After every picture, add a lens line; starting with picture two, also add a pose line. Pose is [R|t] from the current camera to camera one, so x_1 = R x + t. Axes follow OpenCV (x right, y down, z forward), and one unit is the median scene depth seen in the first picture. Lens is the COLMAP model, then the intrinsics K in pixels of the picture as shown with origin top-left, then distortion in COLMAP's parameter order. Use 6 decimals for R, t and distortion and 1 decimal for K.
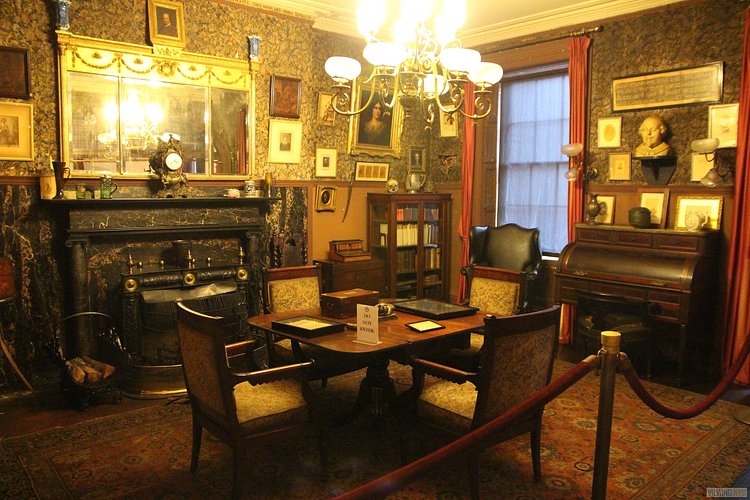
lens RADIAL K [[590.0, 0, 375.0], [0, 590.0, 250.0], [0, 0, 1]] dist [-0.155885, 0.126372]
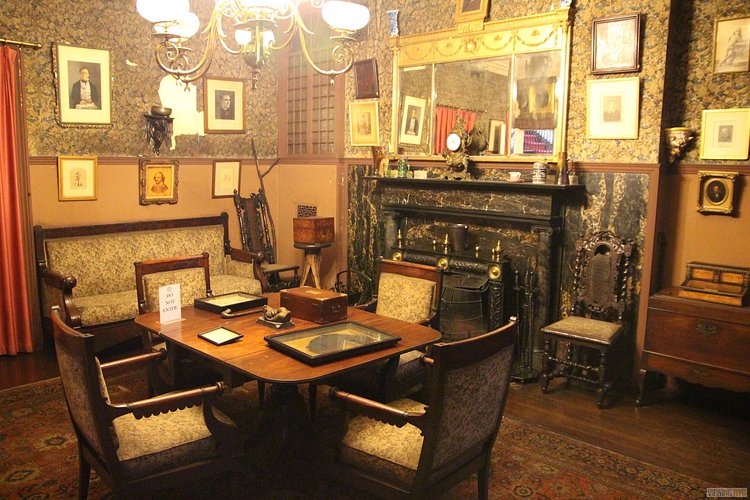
lens RADIAL K [[590.0, 0, 375.0], [0, 590.0, 250.0], [0, 0, 1]] dist [-0.155885, 0.126372]
pose [[0.097232, 0.137980, -0.985651, 0.467780], [-0.114816, 0.985286, 0.126603, -0.062261], [0.988617, 0.100858, 0.111644, 0.576979]]
